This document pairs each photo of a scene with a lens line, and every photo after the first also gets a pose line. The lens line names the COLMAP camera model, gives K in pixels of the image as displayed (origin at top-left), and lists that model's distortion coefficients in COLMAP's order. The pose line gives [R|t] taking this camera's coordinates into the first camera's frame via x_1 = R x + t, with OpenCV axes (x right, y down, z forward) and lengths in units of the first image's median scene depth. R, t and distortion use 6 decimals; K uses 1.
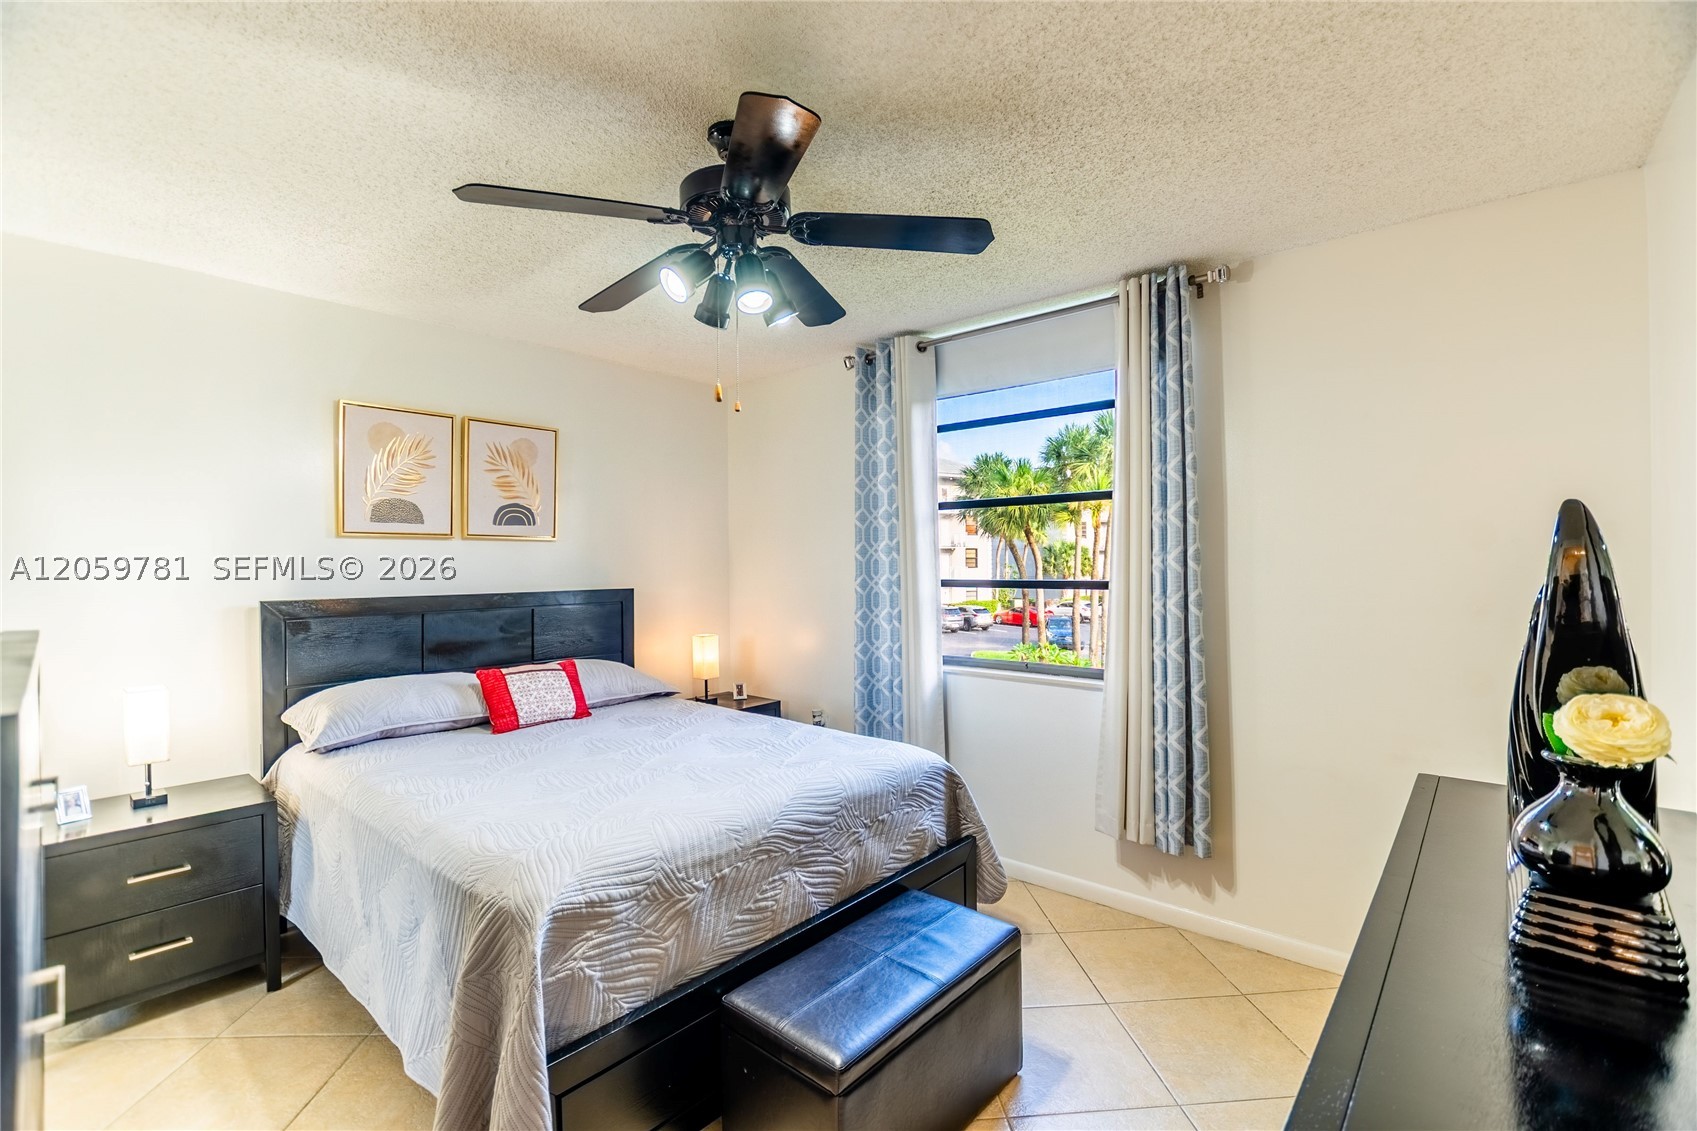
lens RADIAL K [[746.8, 0, 848.1], [0, 746.8, 558.3], [0, 0, 1]] dist [-0.020675, 0.000737]
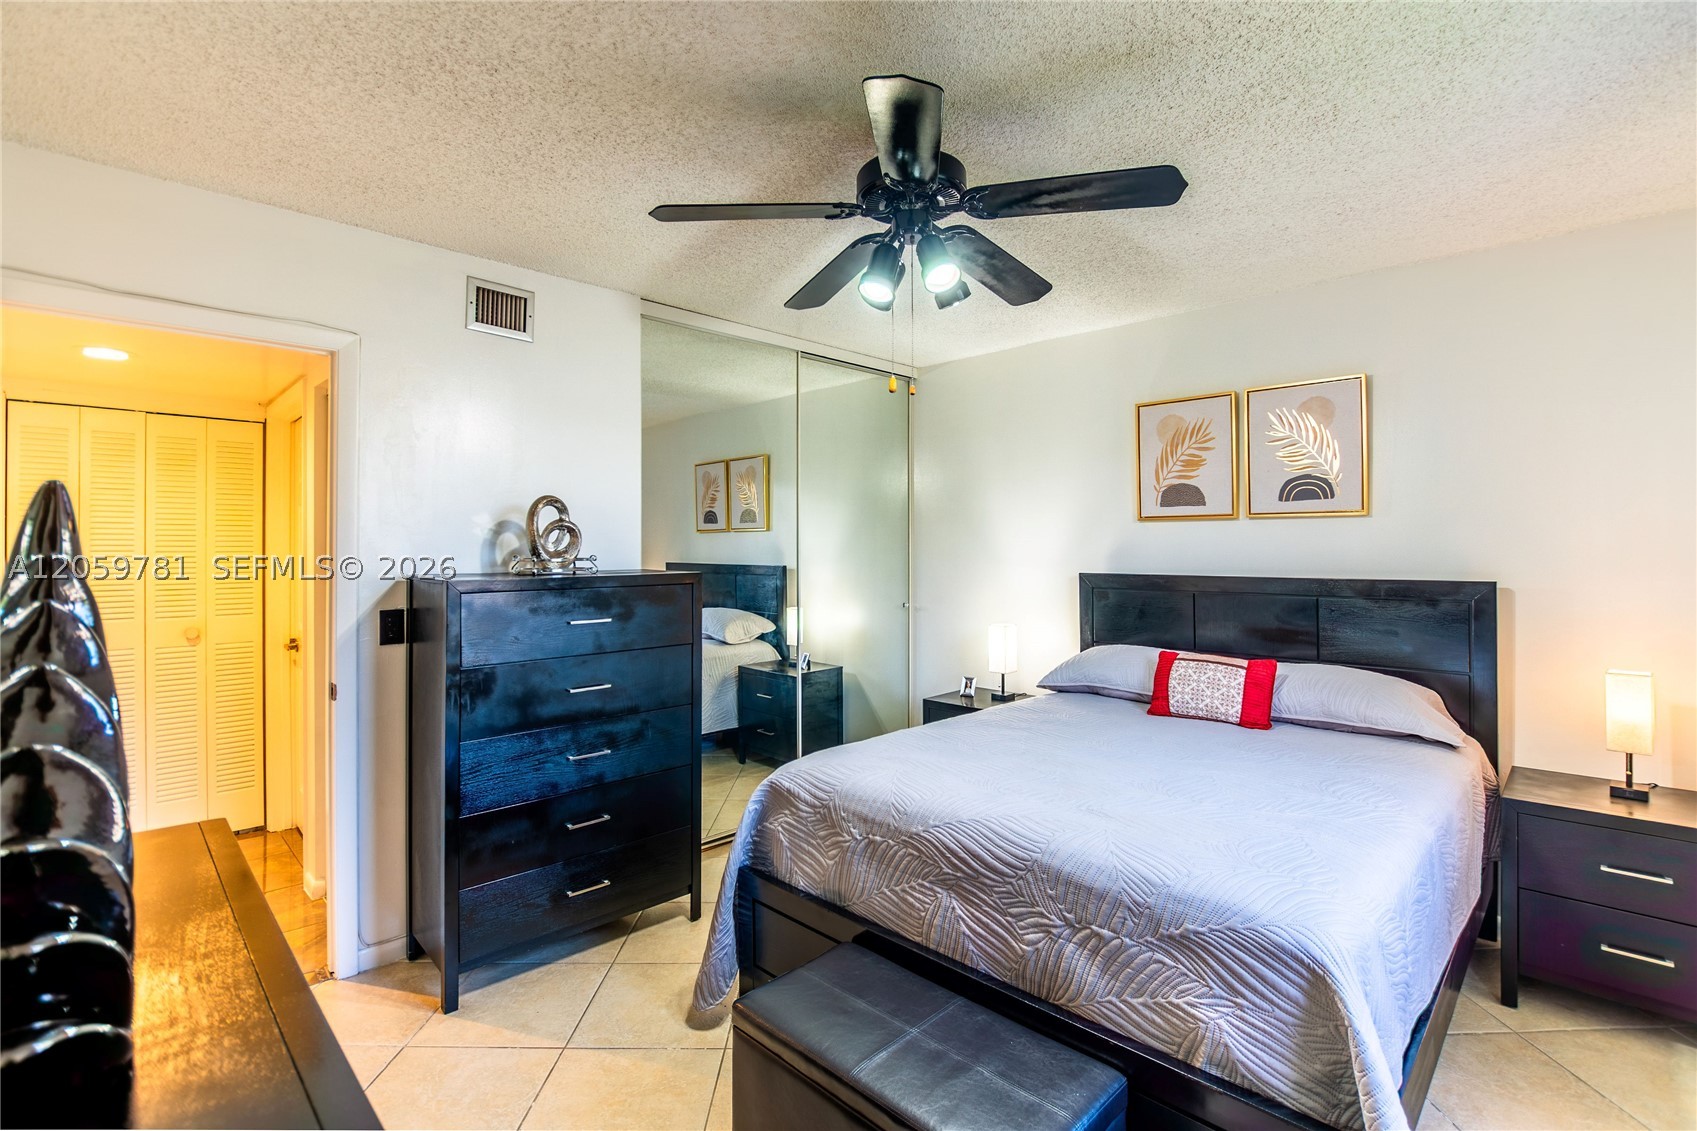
lens RADIAL K [[746.8, 0, 848.1], [0, 746.8, 558.3], [0, 0, 1]] dist [-0.020675, 0.000737]
pose [[-0.045688, 0.020403, -0.998747, 0.770209], [0.007255, 0.999772, 0.020092, 0.003320], [0.998929, -0.006328, -0.045826, 0.884098]]
